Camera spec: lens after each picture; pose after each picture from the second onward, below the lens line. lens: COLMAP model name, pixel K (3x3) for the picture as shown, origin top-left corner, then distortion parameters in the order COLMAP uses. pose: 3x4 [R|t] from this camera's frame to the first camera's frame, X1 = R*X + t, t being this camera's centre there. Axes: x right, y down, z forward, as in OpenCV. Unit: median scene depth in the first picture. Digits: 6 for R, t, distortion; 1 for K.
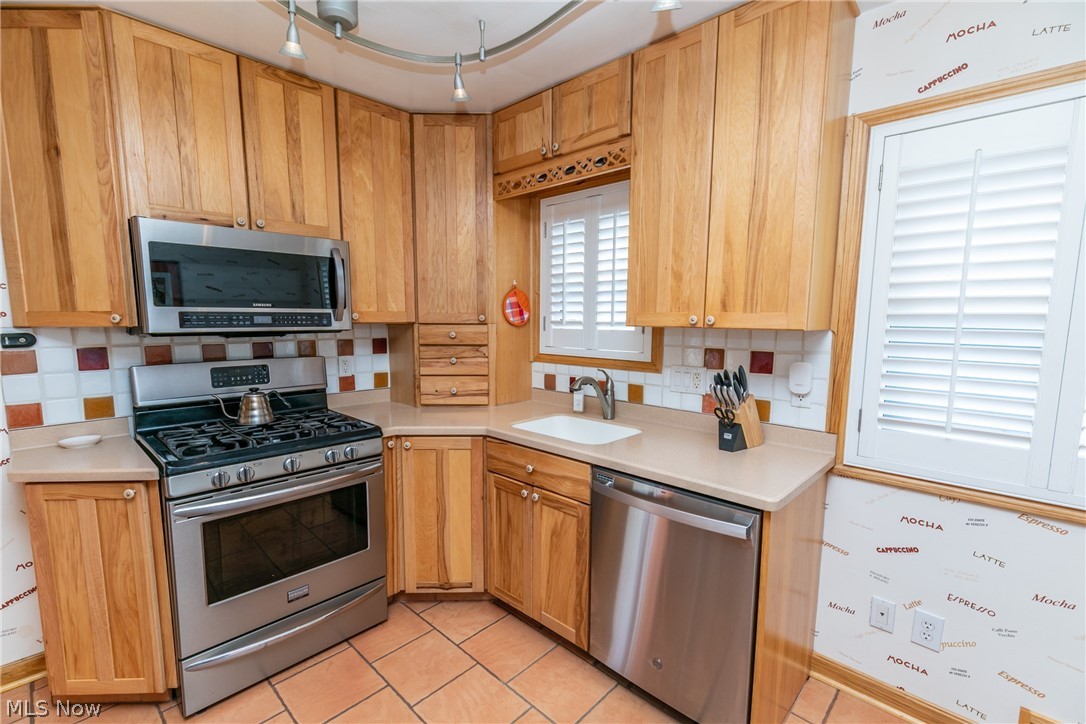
lens RADIAL K [[482.3, 0, 536.2], [0, 482.3, 370.3], [0, 0, 1]] dist [0.008139, -0.003081]
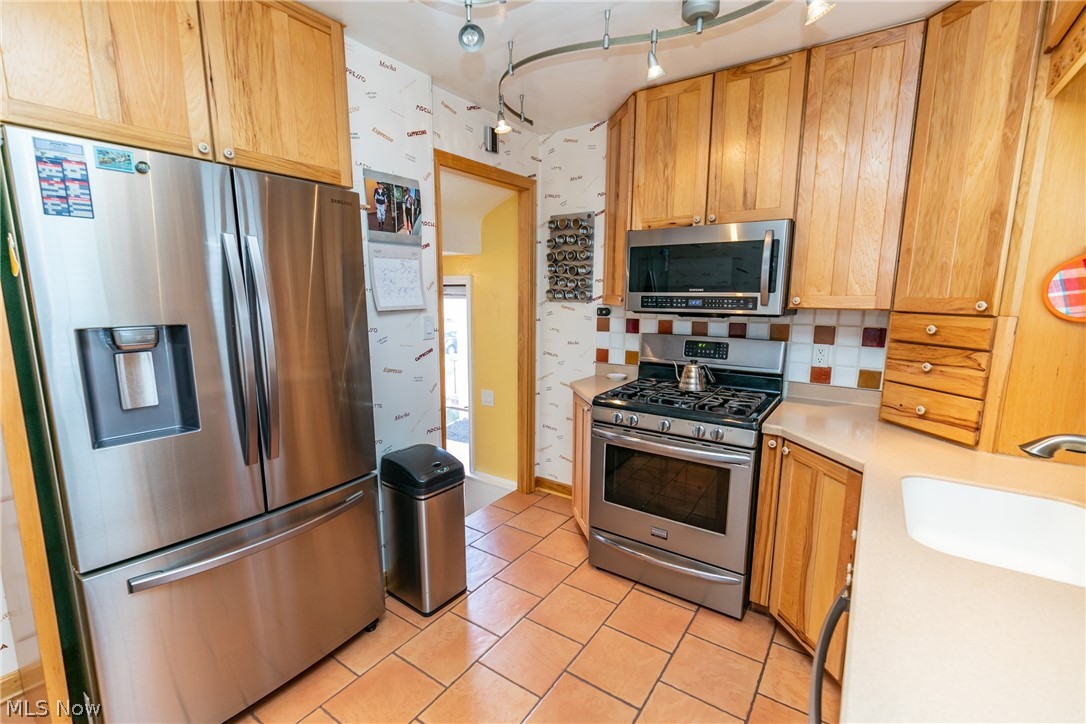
lens RADIAL K [[482.3, 0, 548.2], [0, 482.3, 366.7], [0, 0, 1]] dist [0.008139, -0.003081]
pose [[0.173565, 0.149064, -0.973476, 0.482769], [-0.116089, 0.984684, 0.130082, -0.056948], [0.977956, 0.090432, 0.188211, 0.407314]]
